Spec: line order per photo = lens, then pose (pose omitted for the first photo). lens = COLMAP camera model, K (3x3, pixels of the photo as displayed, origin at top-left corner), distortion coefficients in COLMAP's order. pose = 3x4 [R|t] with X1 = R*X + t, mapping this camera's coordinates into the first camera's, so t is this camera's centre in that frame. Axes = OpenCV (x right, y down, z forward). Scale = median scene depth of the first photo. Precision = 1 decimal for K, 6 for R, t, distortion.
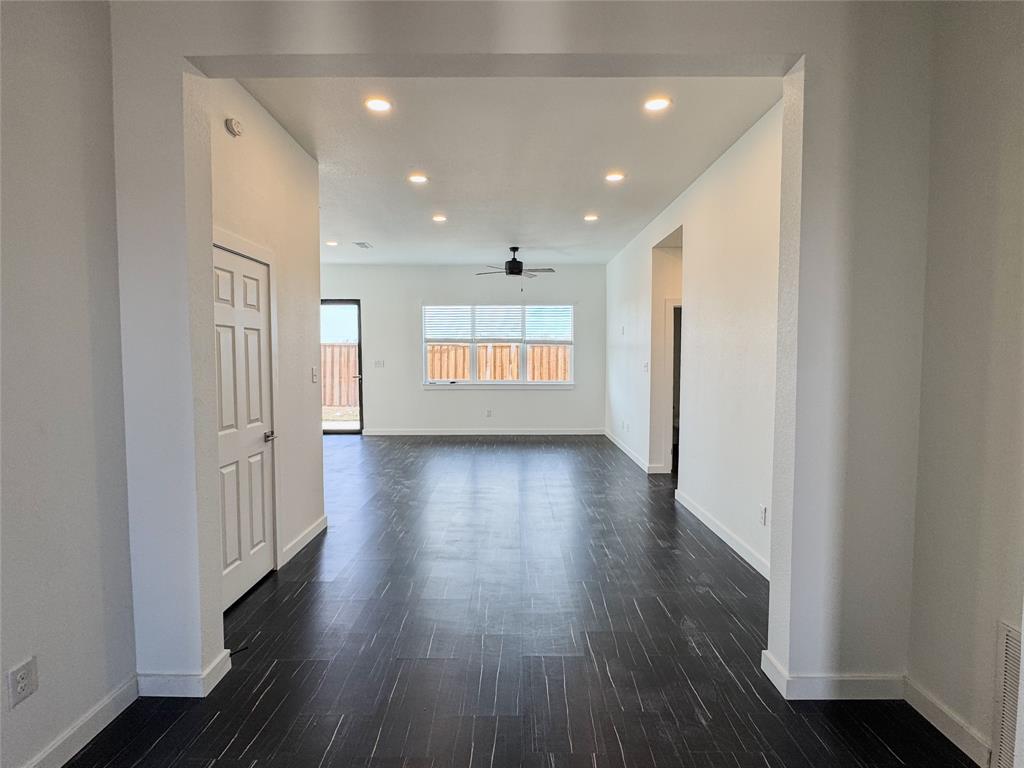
lens RADIAL K [[508.1, 0, 512.0], [0, 508.1, 376.0], [0, 0, 1]] dist [0.000344, 0.000247]
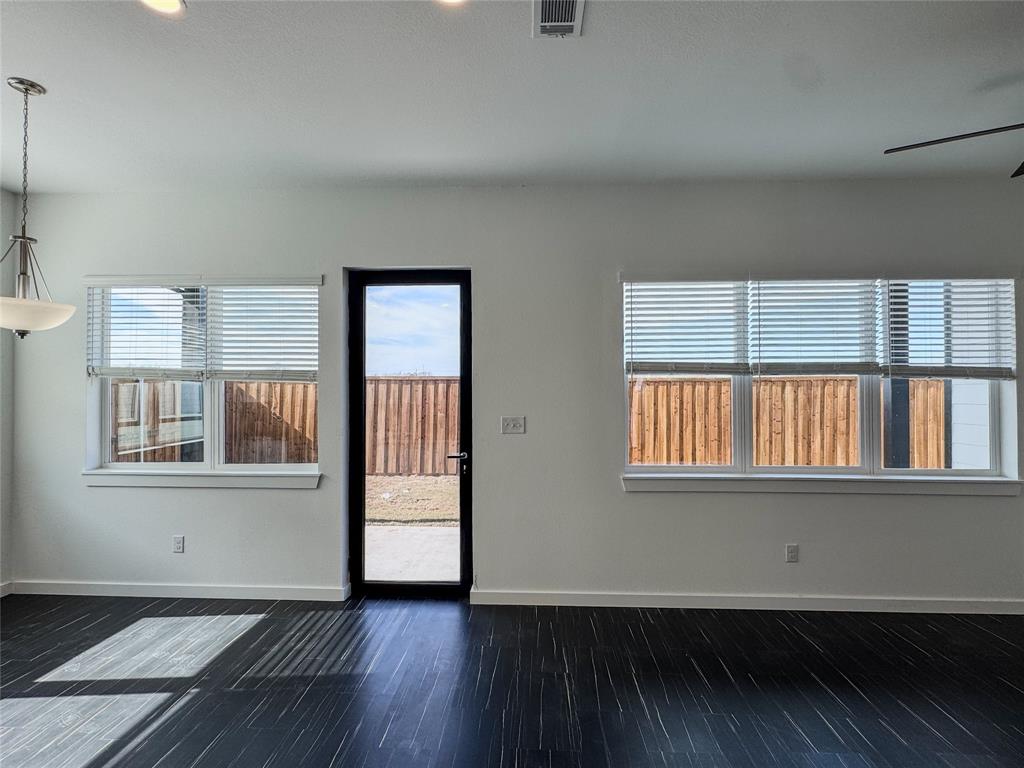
lens RADIAL K [[507.4, 0, 512.7], [0, 507.4, 387.3], [0, 0, 1]] dist [-0.000538, 0.000022]
pose [[0.999036, 0.002430, -0.043827, -0.238631], [-0.004407, 0.998974, -0.045071, -0.035047], [0.043673, 0.045220, 0.998022, 0.577952]]
